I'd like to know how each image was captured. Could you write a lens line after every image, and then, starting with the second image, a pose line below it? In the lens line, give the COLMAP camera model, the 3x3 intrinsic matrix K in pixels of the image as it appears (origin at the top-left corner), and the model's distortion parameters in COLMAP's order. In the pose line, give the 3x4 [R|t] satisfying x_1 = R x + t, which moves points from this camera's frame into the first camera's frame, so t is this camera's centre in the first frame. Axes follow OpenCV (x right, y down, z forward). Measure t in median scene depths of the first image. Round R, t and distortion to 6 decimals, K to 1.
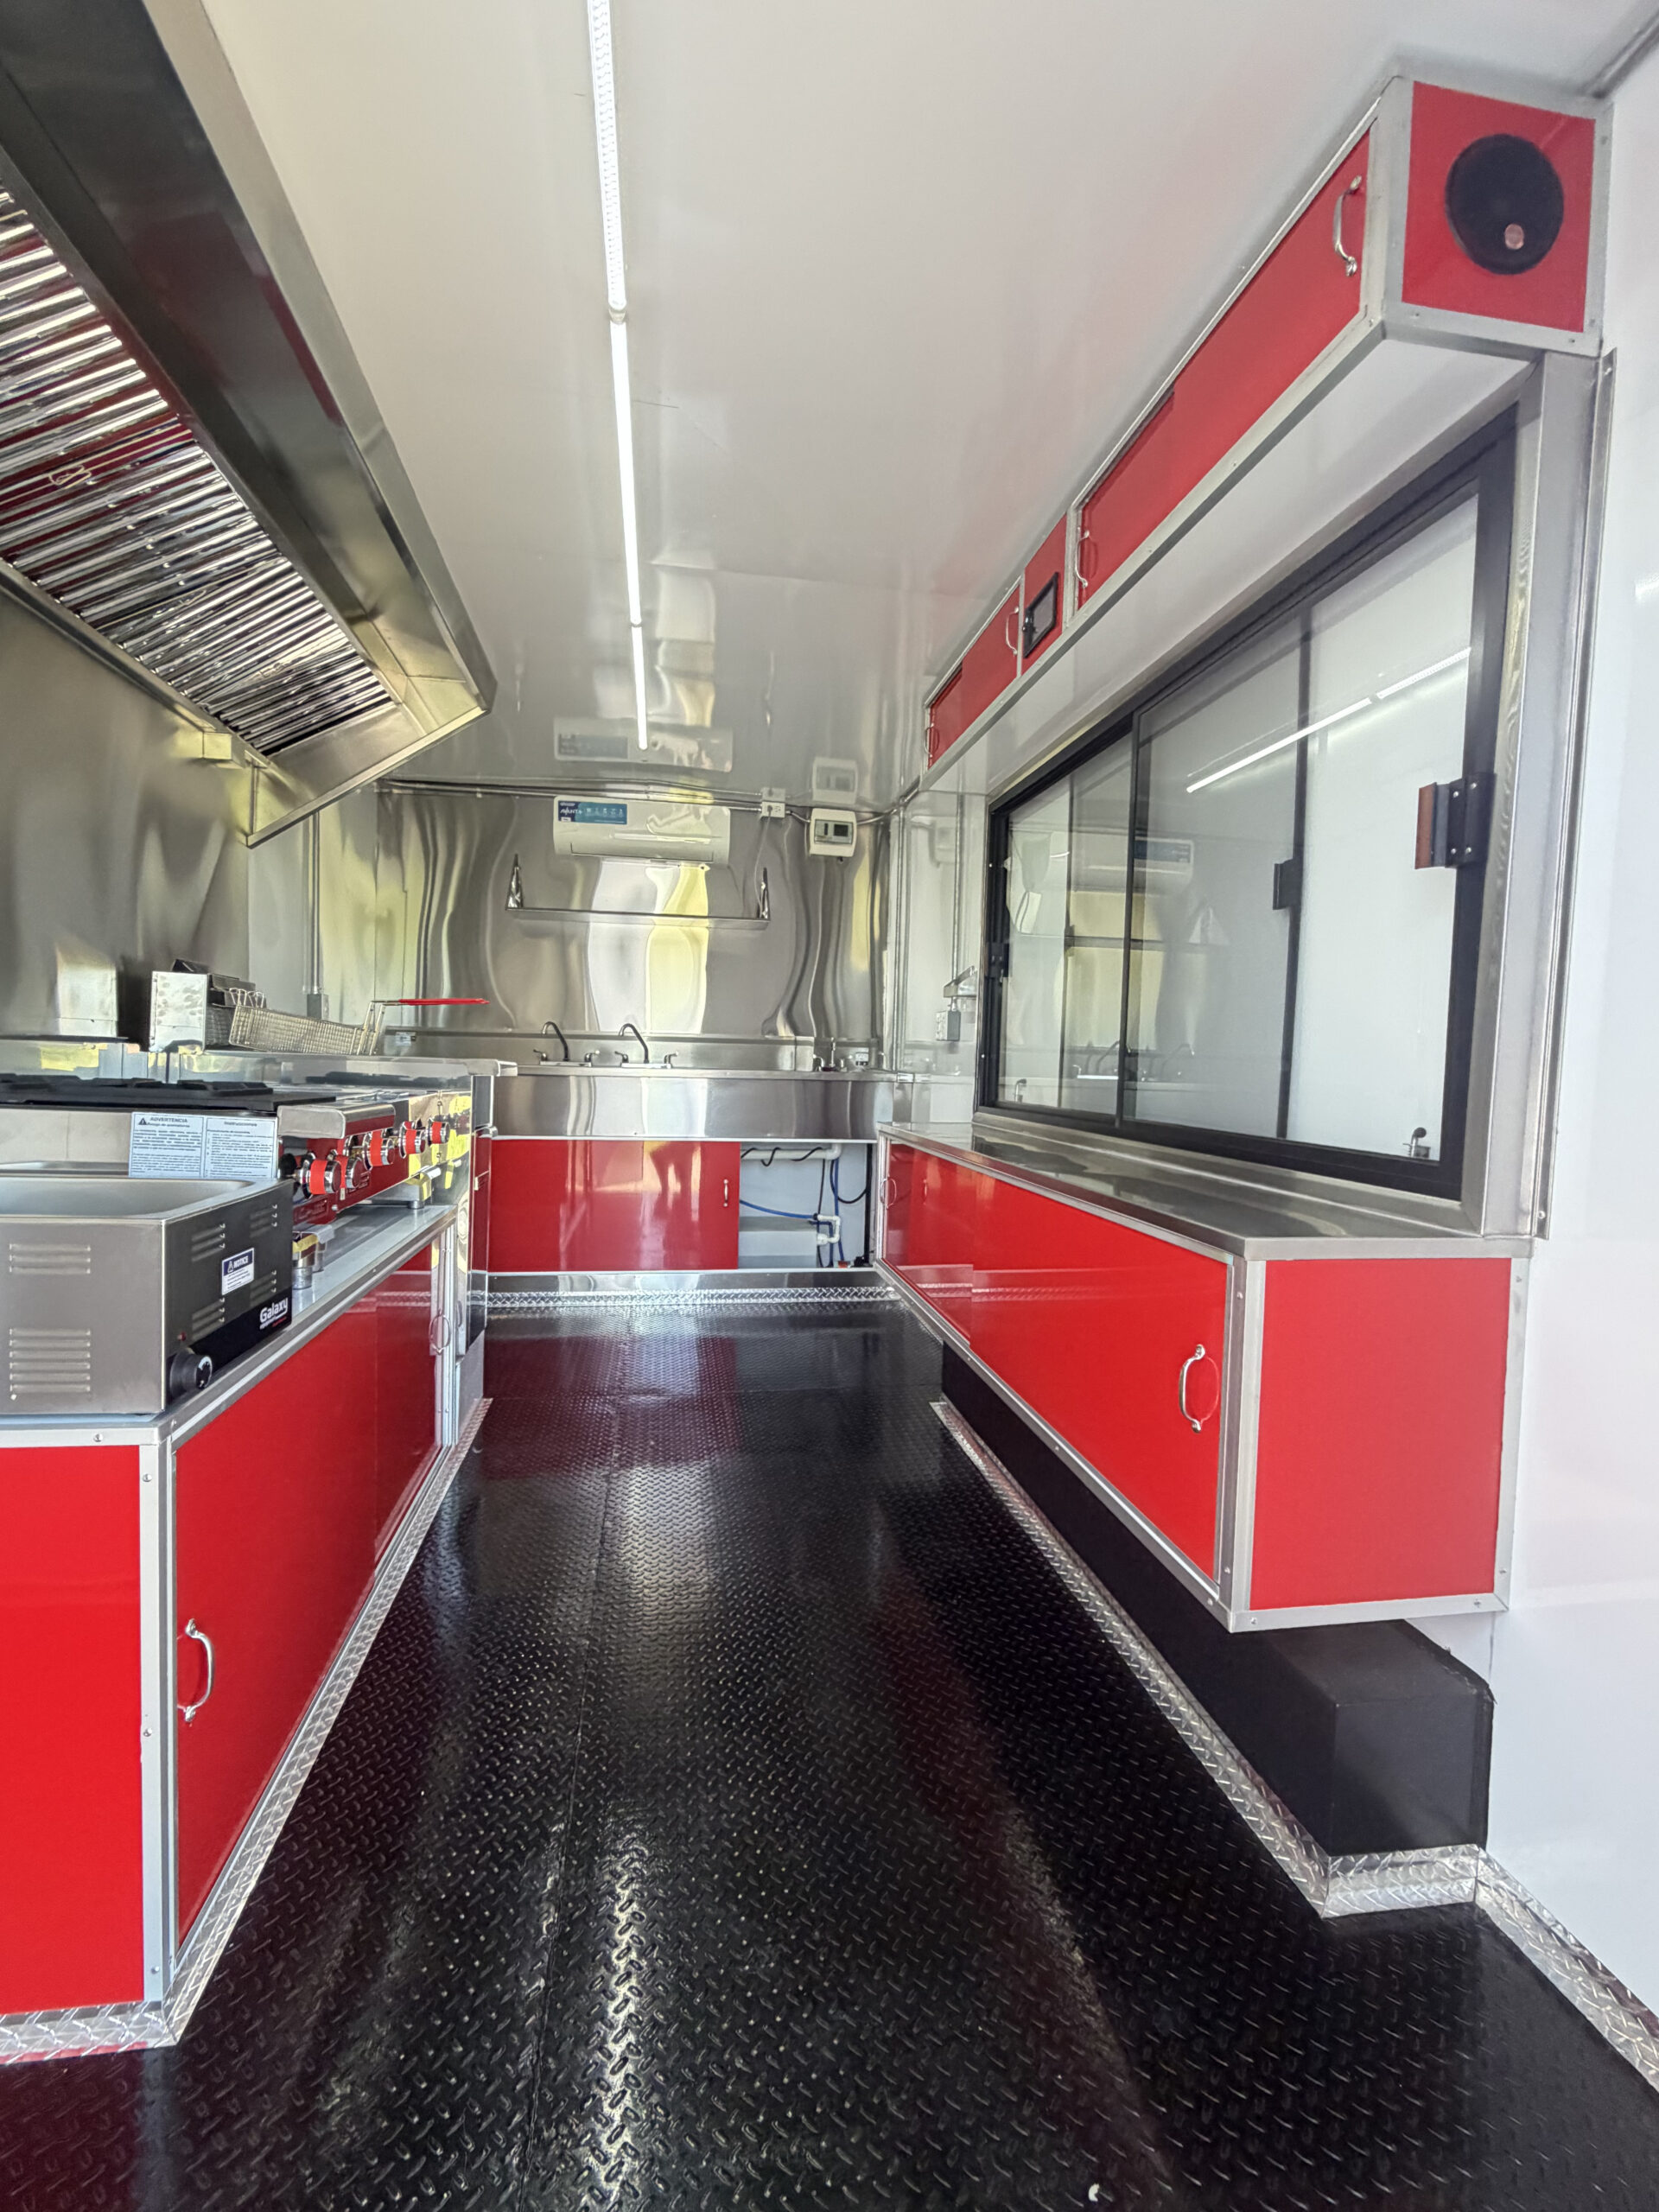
lens RADIAL K [[996.0, 0, 826.0], [0, 996.0, 1105.1], [0, 0, 1]] dist [0.000922, -0.000416]
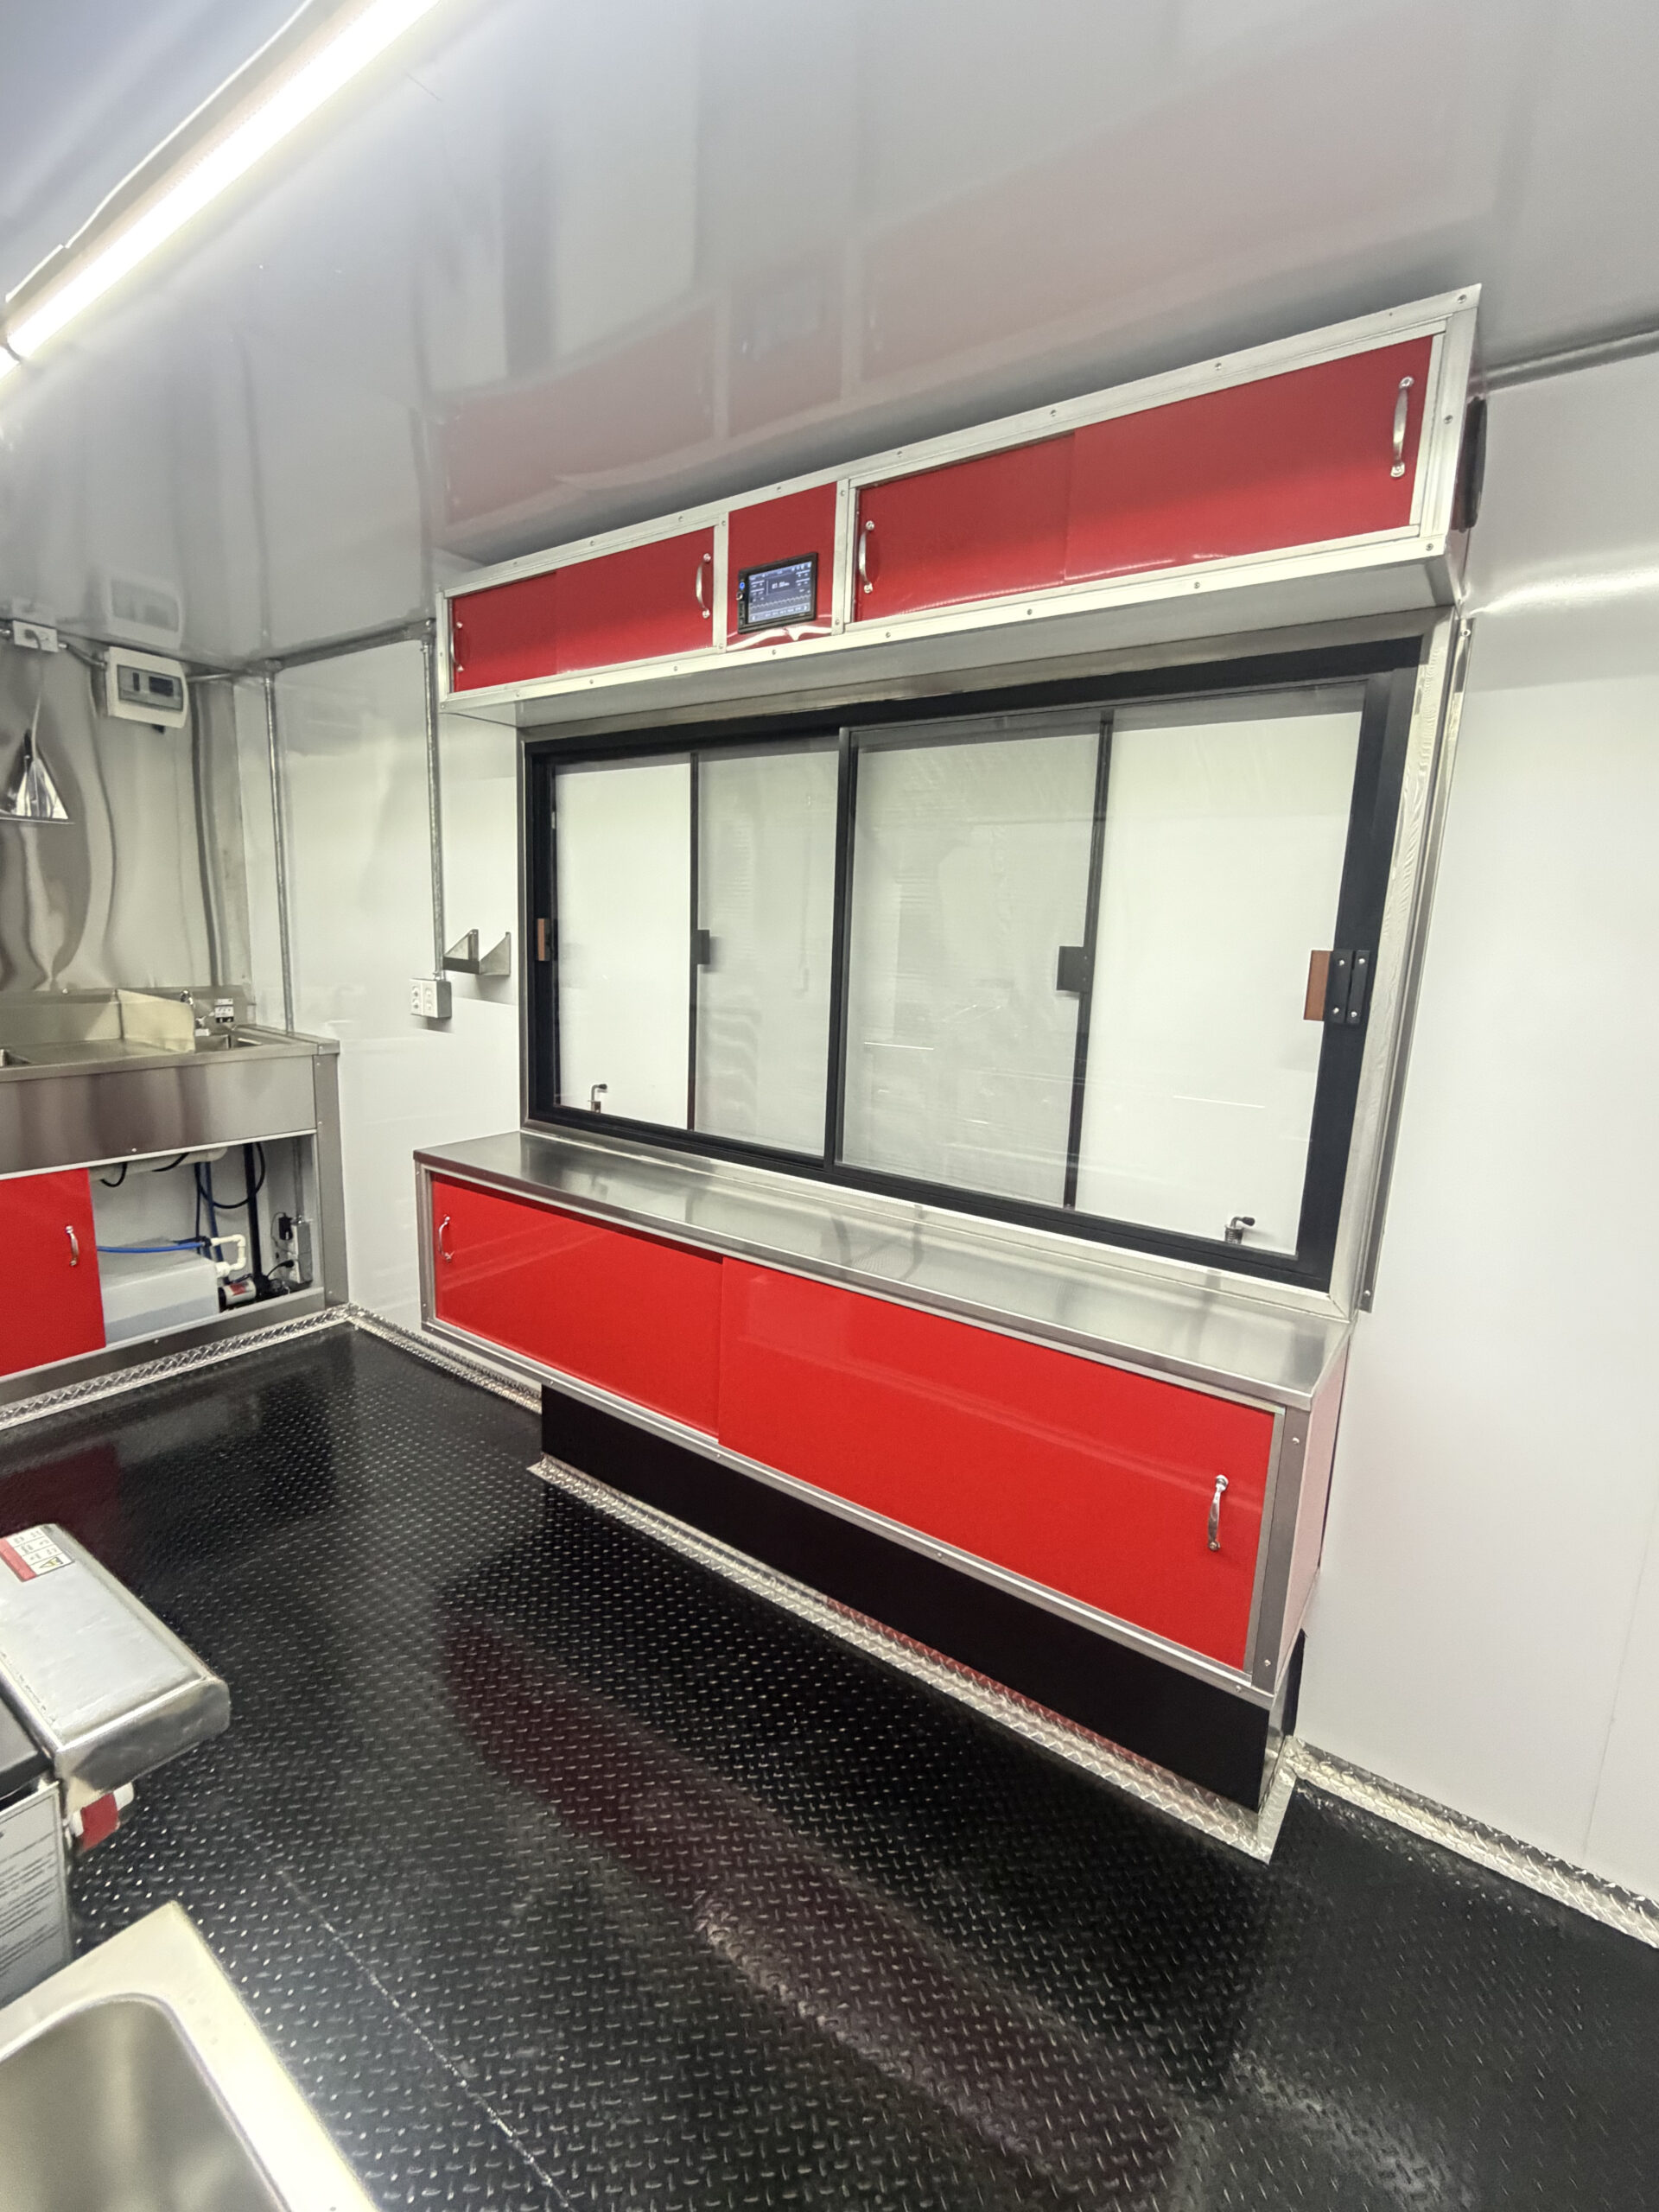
lens RADIAL K [[996.0, 0, 826.0], [0, 996.0, 1105.1], [0, 0, 1]] dist [0.000922, -0.000416]
pose [[0.711167, -0.129684, 0.690959, -0.238062], [0.018440, 0.985942, 0.166069, -0.135081], [-0.702781, -0.105362, 0.703560, 0.228627]]
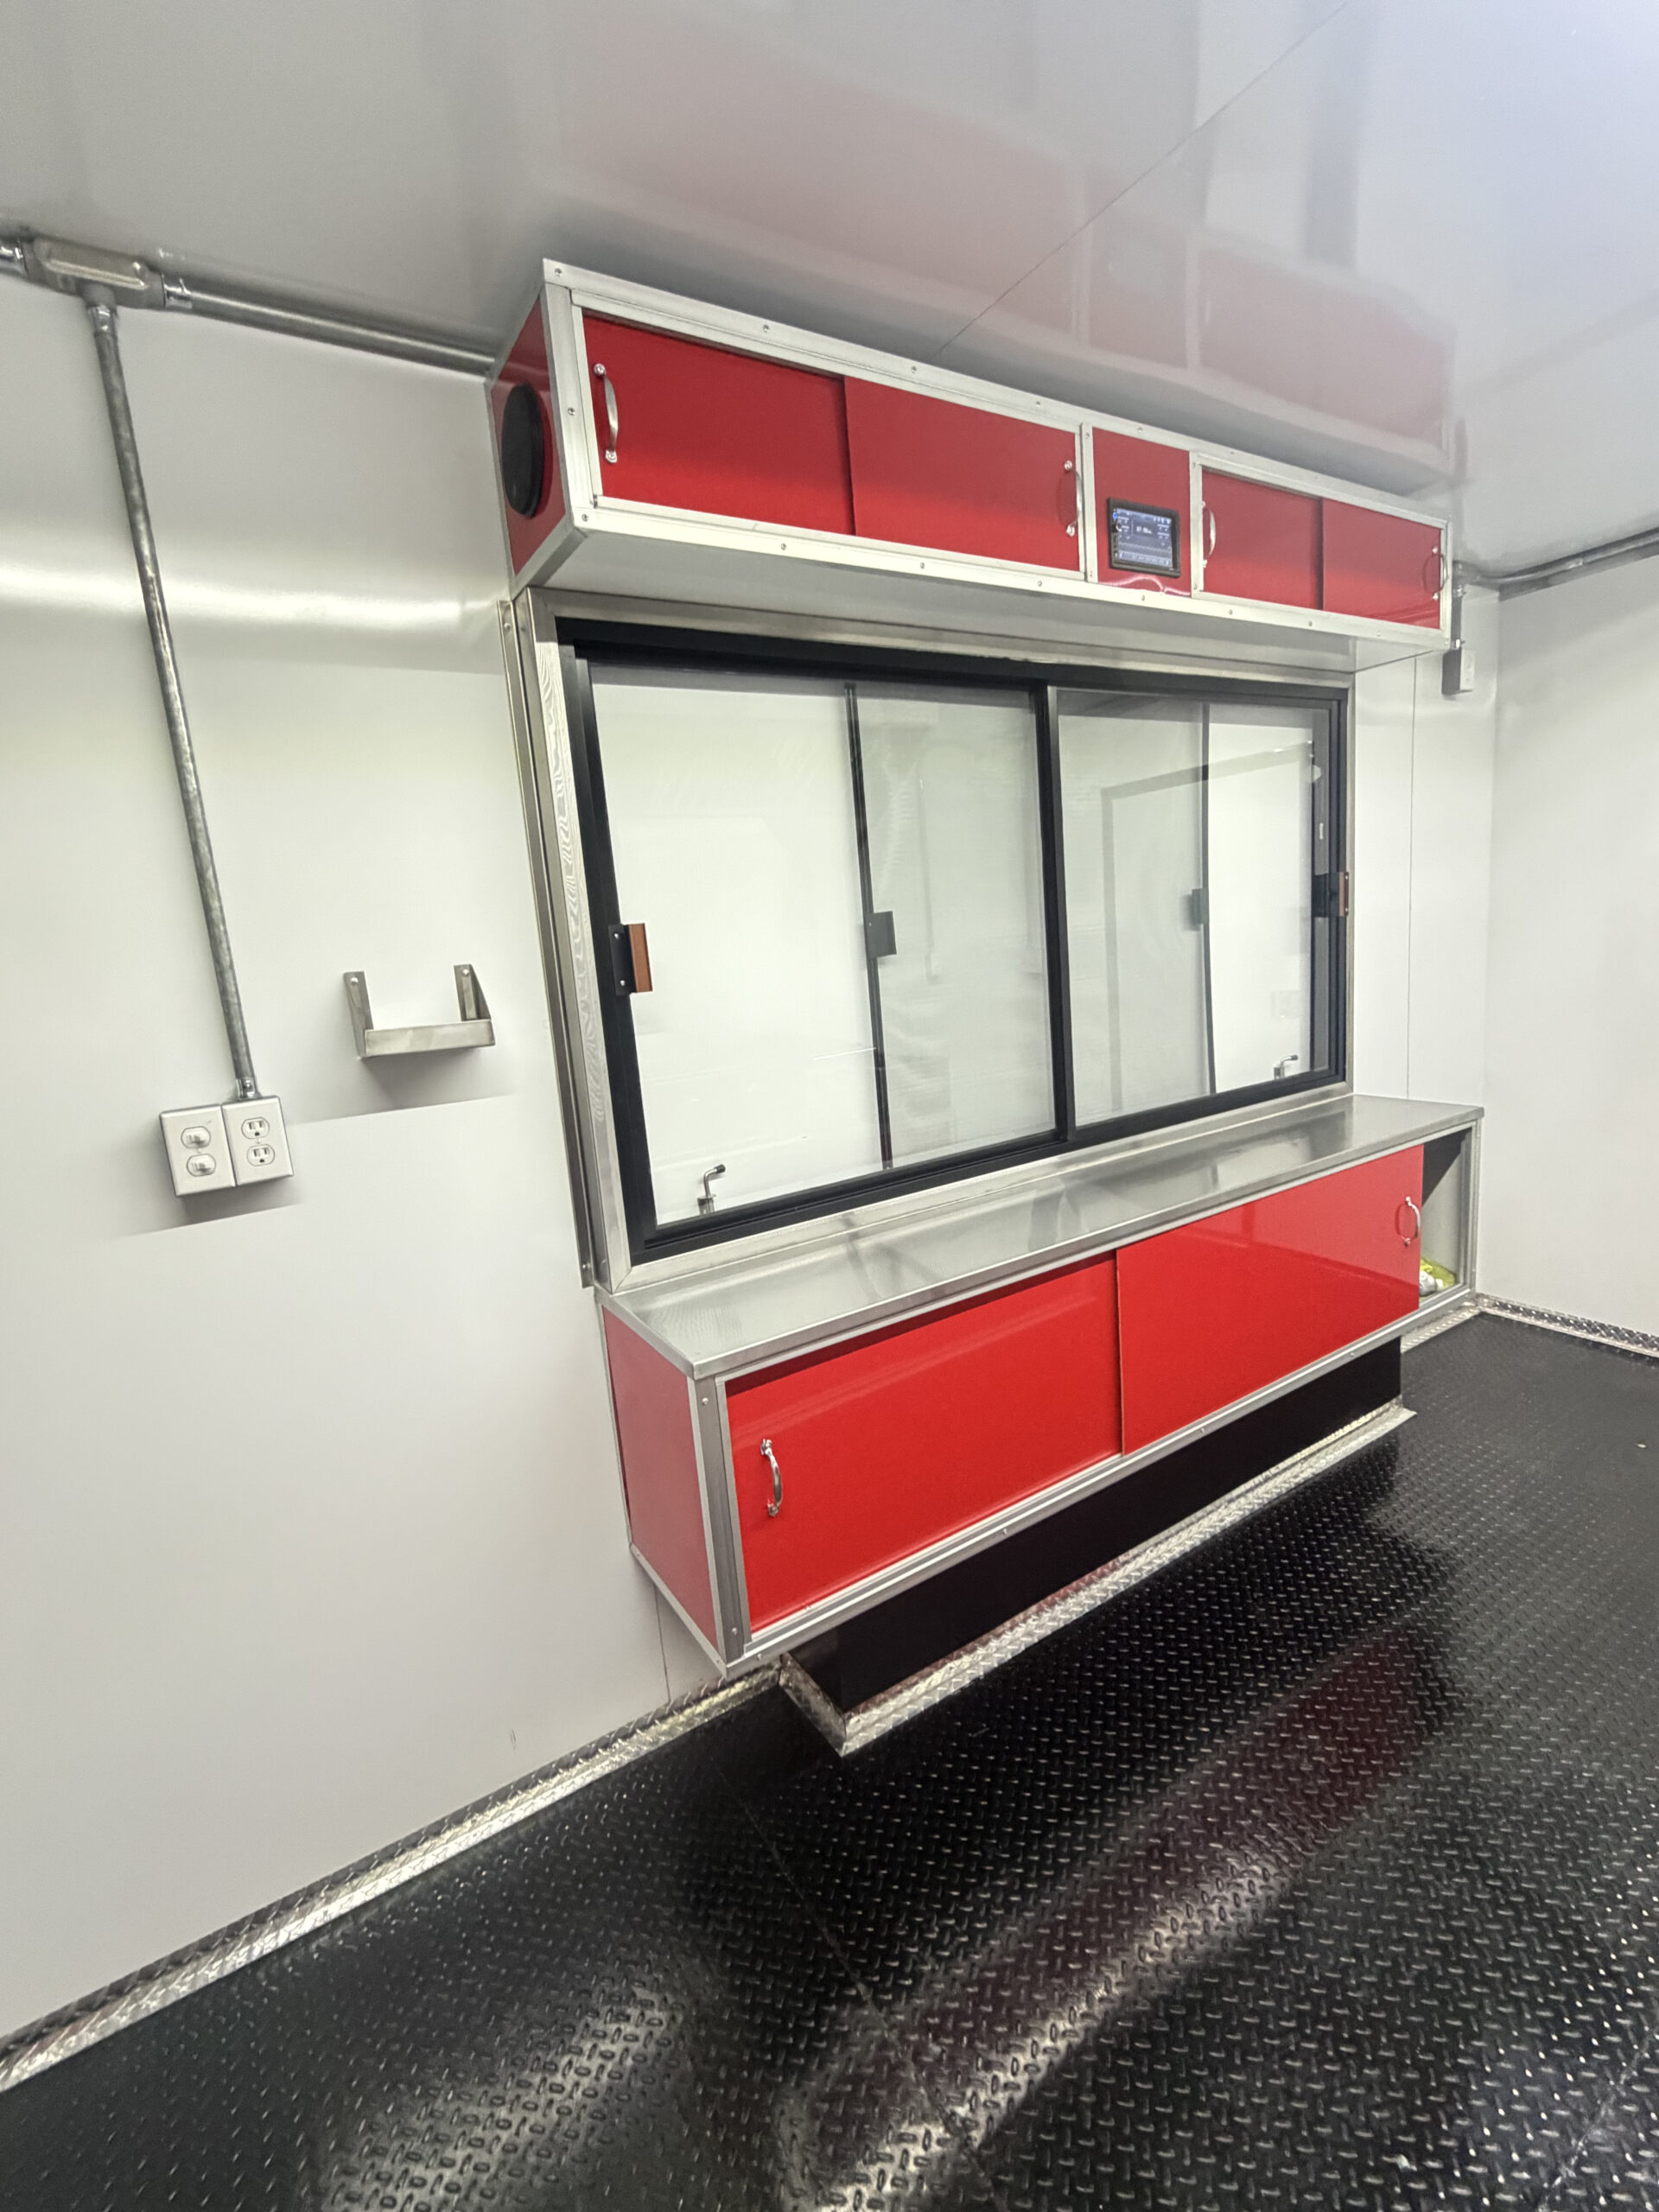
lens RADIAL K [[991.0, 0, 829.5], [0, 991.0, 1106.0], [0, 0, 1]] dist [0.001434, 0.000783]
pose [[-0.384411, -0.158842, 0.909394, -0.306484], [0.114025, 0.969373, 0.217518, -0.160240], [-0.916093, 0.187310, -0.354526, 1.022353]]
